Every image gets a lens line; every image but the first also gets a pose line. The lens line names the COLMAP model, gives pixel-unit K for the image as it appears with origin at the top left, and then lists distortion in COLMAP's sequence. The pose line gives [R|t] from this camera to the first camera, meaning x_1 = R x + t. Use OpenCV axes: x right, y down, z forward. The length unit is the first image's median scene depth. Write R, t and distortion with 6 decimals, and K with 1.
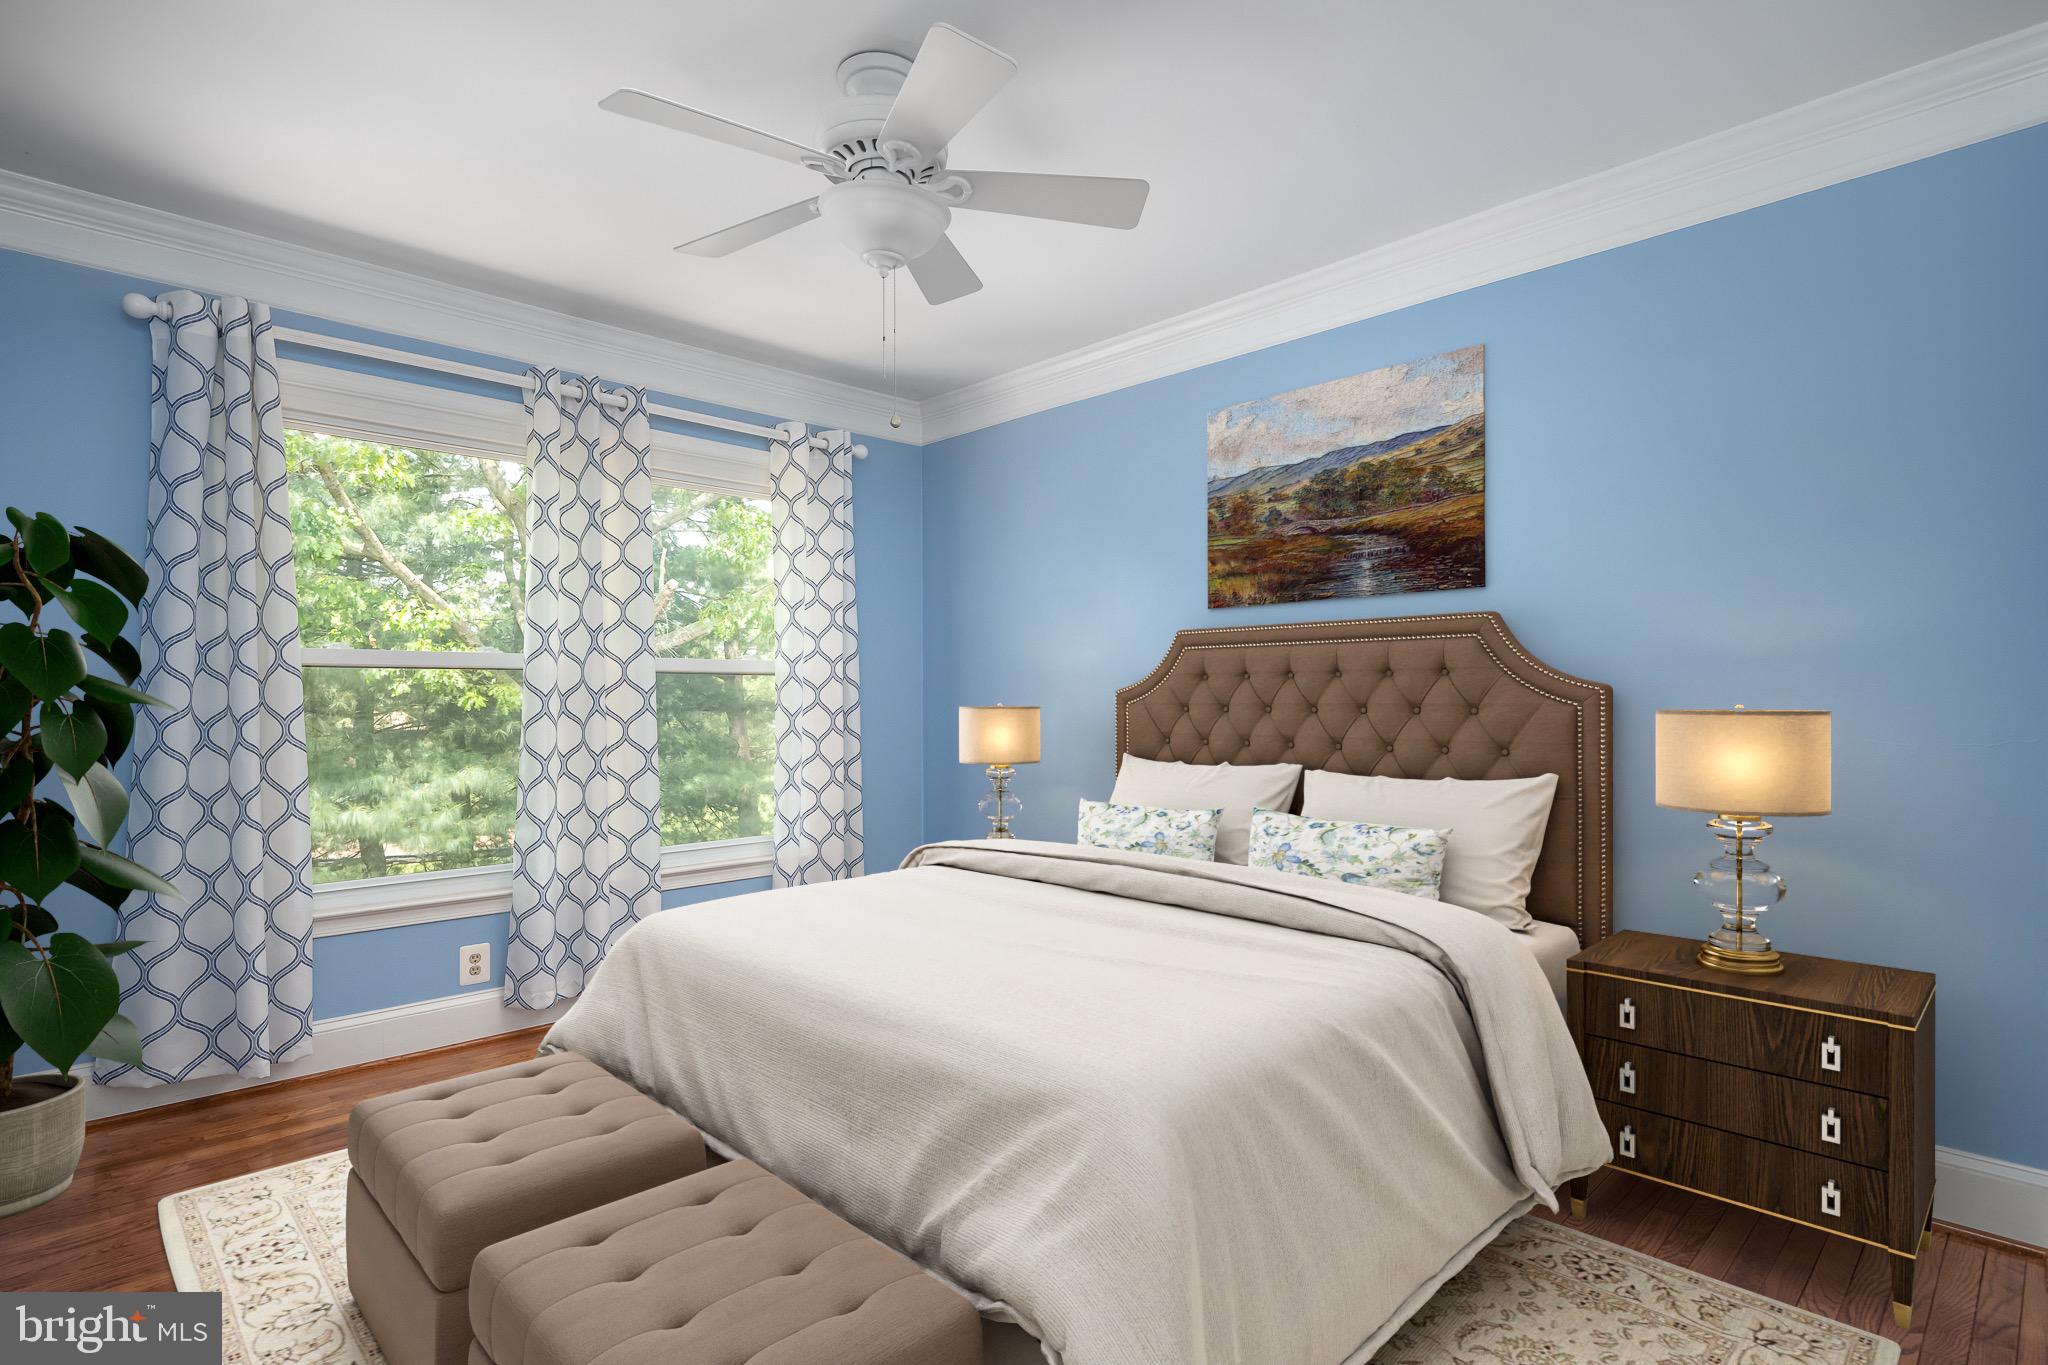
lens RADIAL K [[979.0, 0, 1028.9], [0, 979.0, 691.2], [0, 0, 1]] dist [-0.049171, -0.000105]
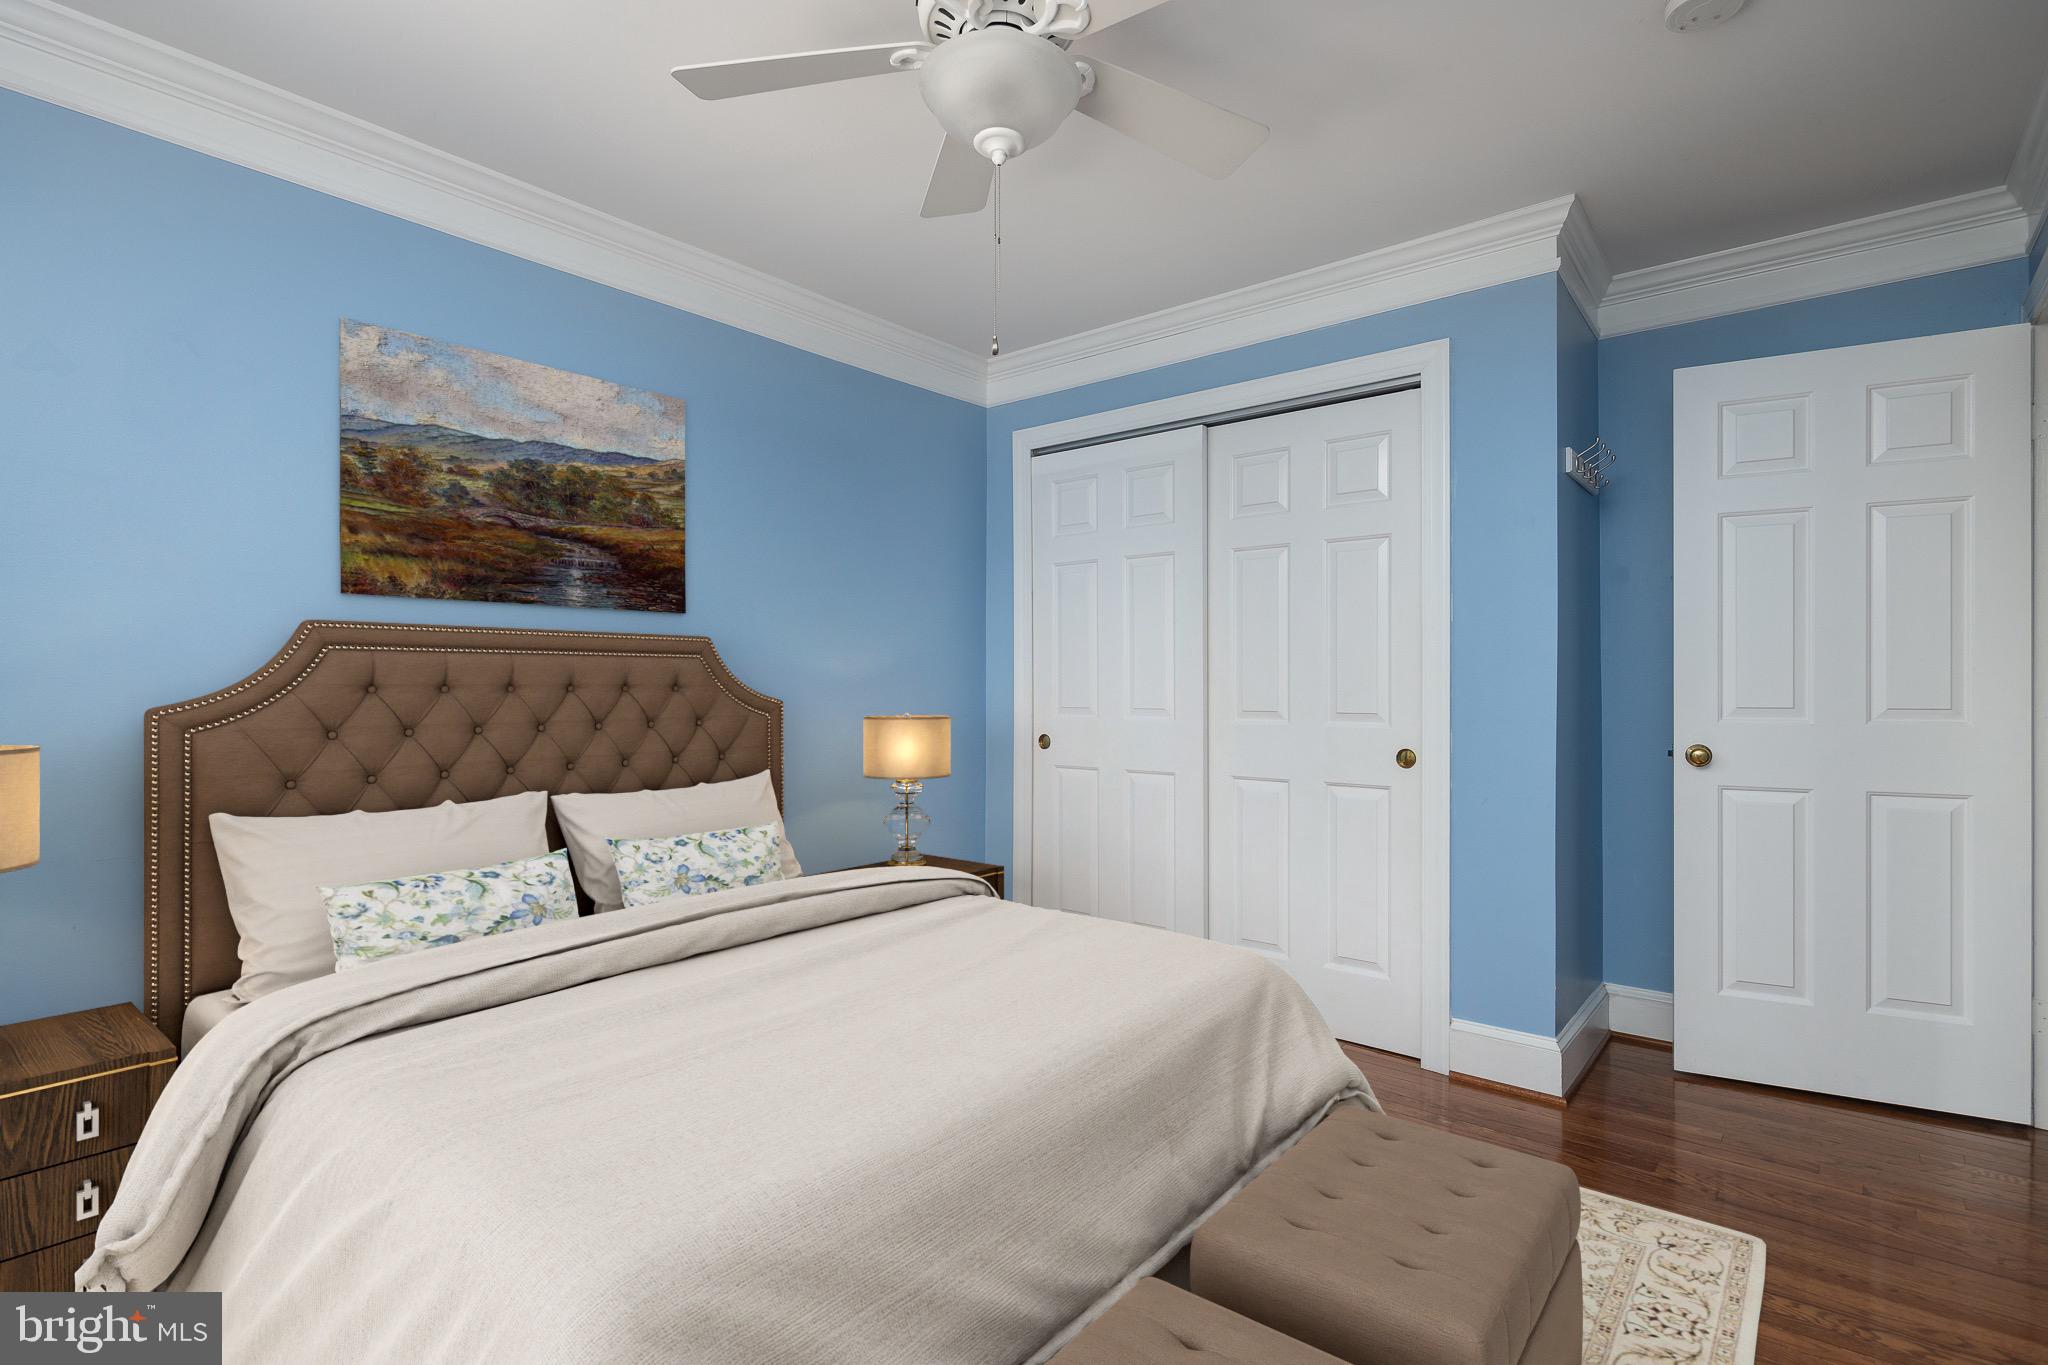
lens RADIAL K [[1004.7, 0, 1024.0], [0, 1004.7, 682.5], [0, 0, 1]] dist [0.004495, 0.000680]
pose [[-0.109904, 0.024812, 0.993632, -0.647641], [0.013415, 0.999634, -0.023478, 0.004983], [-0.993852, 0.010749, -0.110197, 0.642858]]
